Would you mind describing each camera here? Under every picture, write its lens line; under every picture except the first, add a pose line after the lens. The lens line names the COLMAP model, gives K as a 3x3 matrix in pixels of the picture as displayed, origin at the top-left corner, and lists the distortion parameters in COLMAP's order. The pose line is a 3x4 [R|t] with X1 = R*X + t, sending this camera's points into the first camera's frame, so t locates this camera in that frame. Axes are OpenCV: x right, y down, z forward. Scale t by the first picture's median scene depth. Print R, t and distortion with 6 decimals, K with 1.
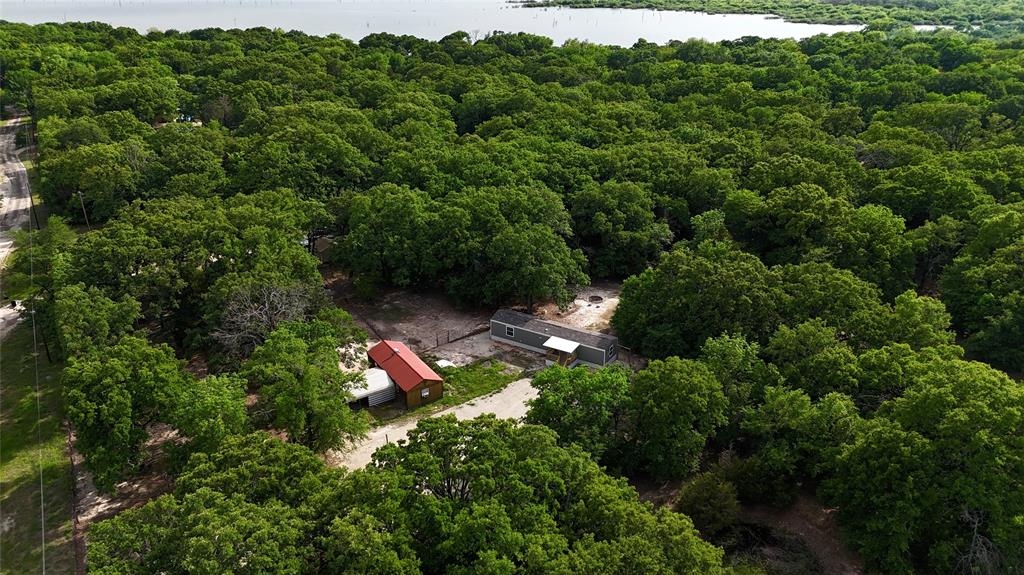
lens RADIAL K [[751.3, 0, 510.8], [0, 751.3, 290.4], [0, 0, 1]] dist [0.085336, -0.090013]
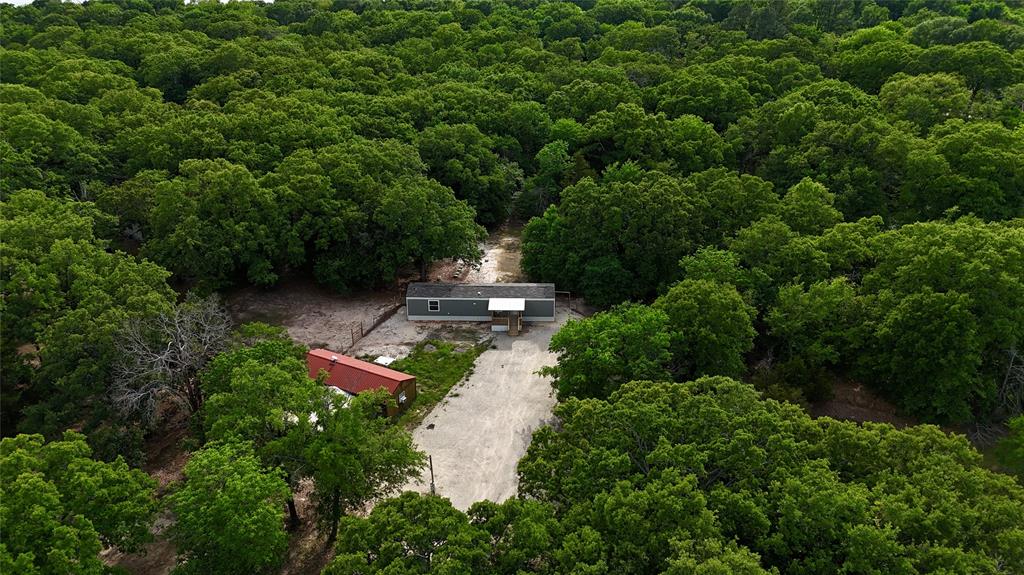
lens RADIAL K [[751.3, 0, 510.8], [0, 751.3, 290.4], [0, 0, 1]] dist [0.085336, -0.090013]
pose [[0.871215, -0.220105, 0.438791, -0.274291], [0.200893, 0.975431, 0.090421, -0.020141], [-0.447913, 0.009374, 0.894028, 0.183388]]
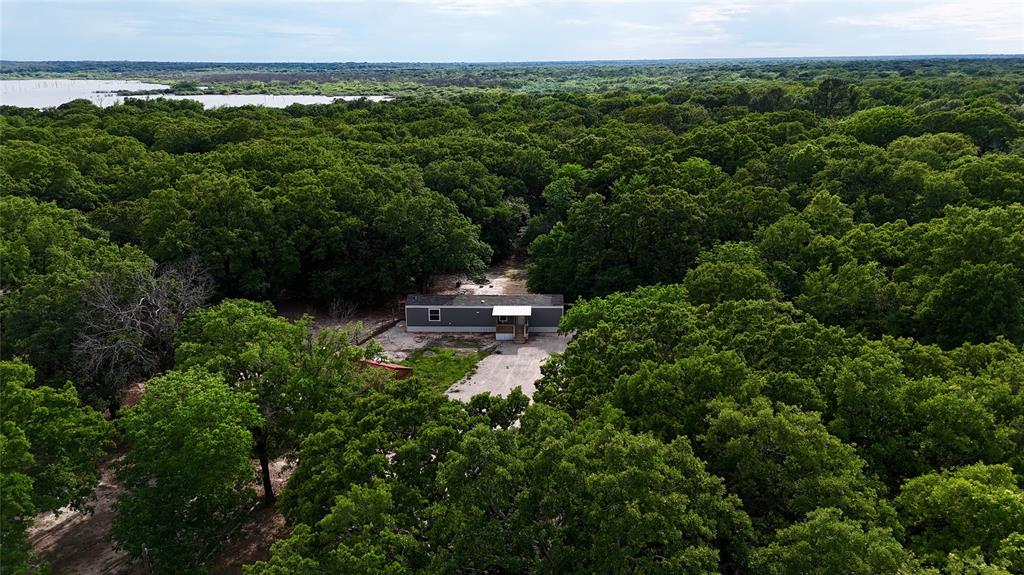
lens RADIAL K [[751.3, 0, 510.8], [0, 751.3, 290.4], [0, 0, 1]] dist [0.085336, -0.090013]
pose [[0.874710, -0.148682, 0.461276, -0.274448], [0.202341, 0.976894, -0.068816, 0.093761], [-0.440387, 0.153529, 0.884584, 0.233041]]
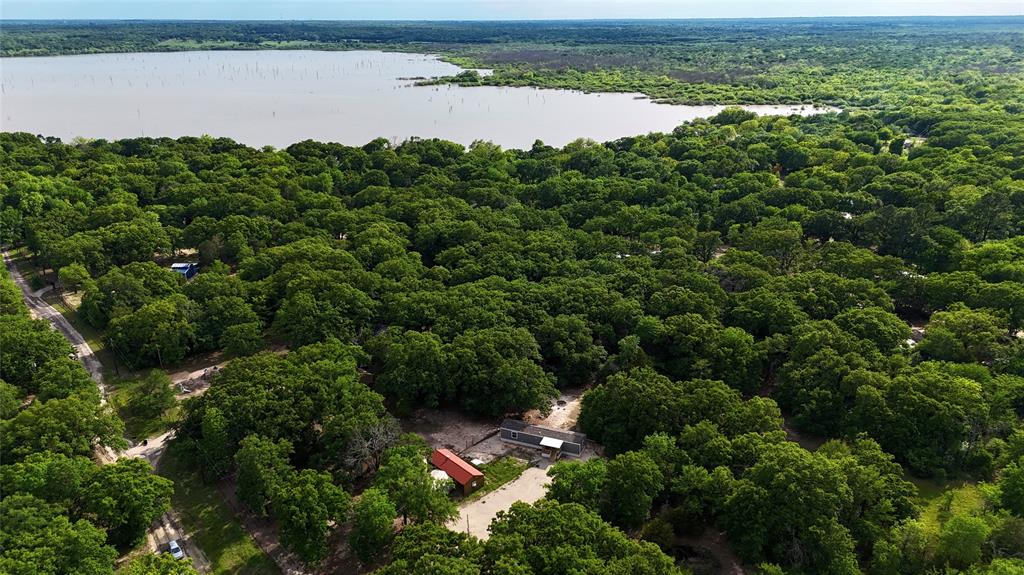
lens RADIAL K [[751.3, 0, 510.8], [0, 751.3, 290.4], [0, 0, 1]] dist [0.085336, -0.090013]
pose [[0.987816, -0.056193, 0.145130, -0.196628], [0.065372, 0.996100, -0.059264, -0.135156], [-0.141233, 0.068029, 0.987636, -0.479126]]
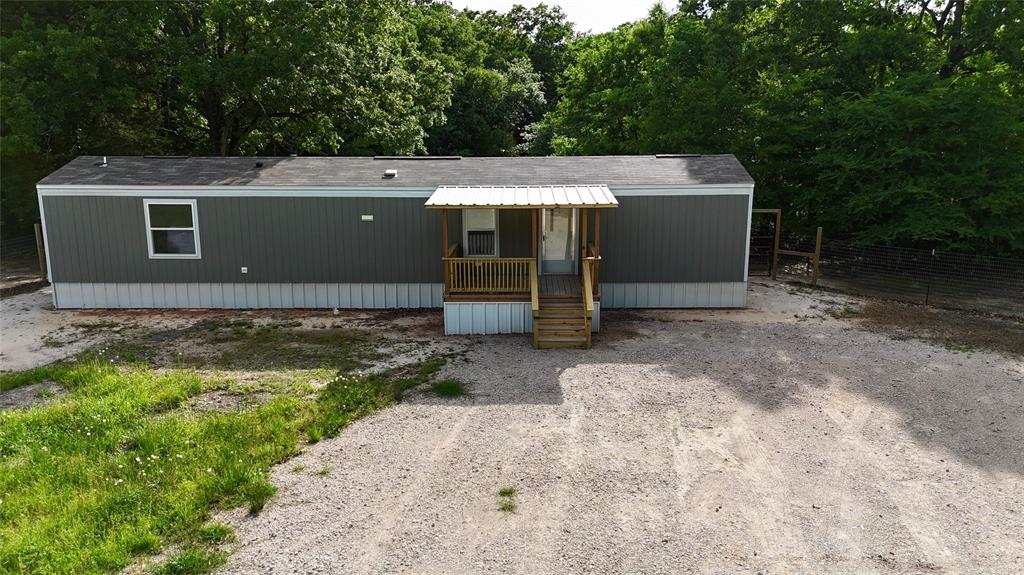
lens RADIAL K [[751.3, 0, 510.8], [0, 751.3, 290.4], [0, 0, 1]] dist [0.085336, -0.090013]
pose [[0.864447, -0.105919, 0.491439, -0.020282], [0.202672, 0.968018, -0.147867, 0.103961], [-0.460060, 0.227424, 0.858268, 0.752615]]
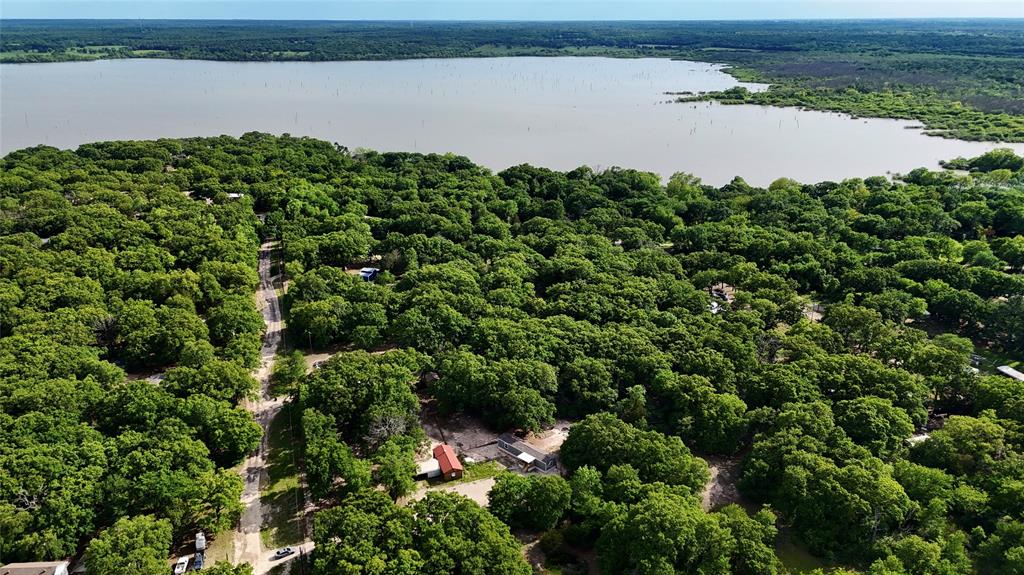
lens RADIAL K [[751.3, 0, 510.8], [0, 751.3, 290.4], [0, 0, 1]] dist [0.085336, -0.090013]
pose [[0.973645, 0.077298, -0.214569, 0.370658], [-0.090696, 0.994451, -0.053300, -0.226492], [0.209259, 0.071356, 0.975253, -0.867126]]
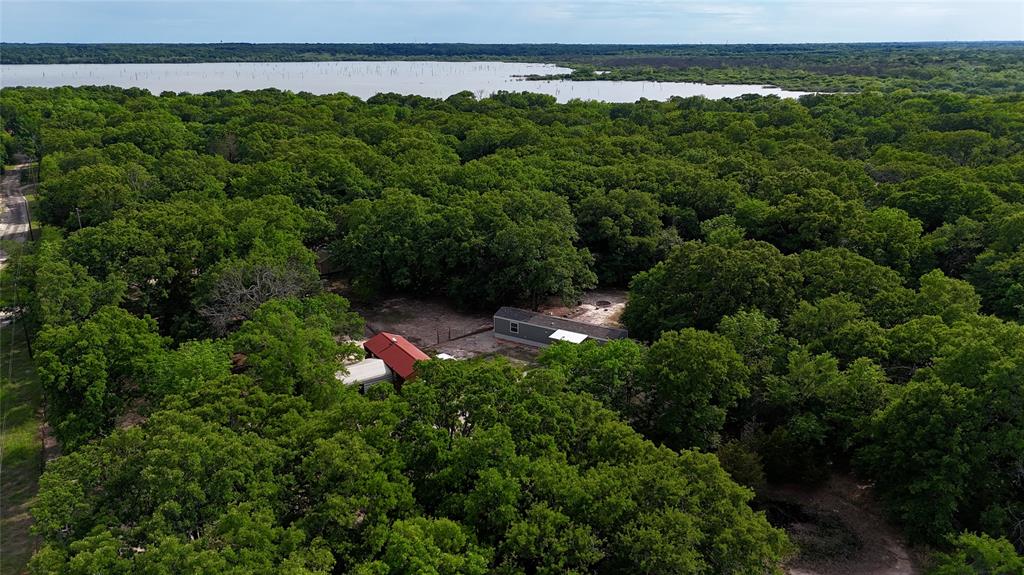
lens RADIAL K [[751.3, 0, 510.8], [0, 751.3, 290.4], [0, 0, 1]] dist [0.085336, -0.090013]
pose [[0.999983, -0.001379, -0.005747, 0.000068], [0.000821, 0.995381, -0.096004, 0.092286], [0.005853, 0.095997, 0.995364, 0.043169]]
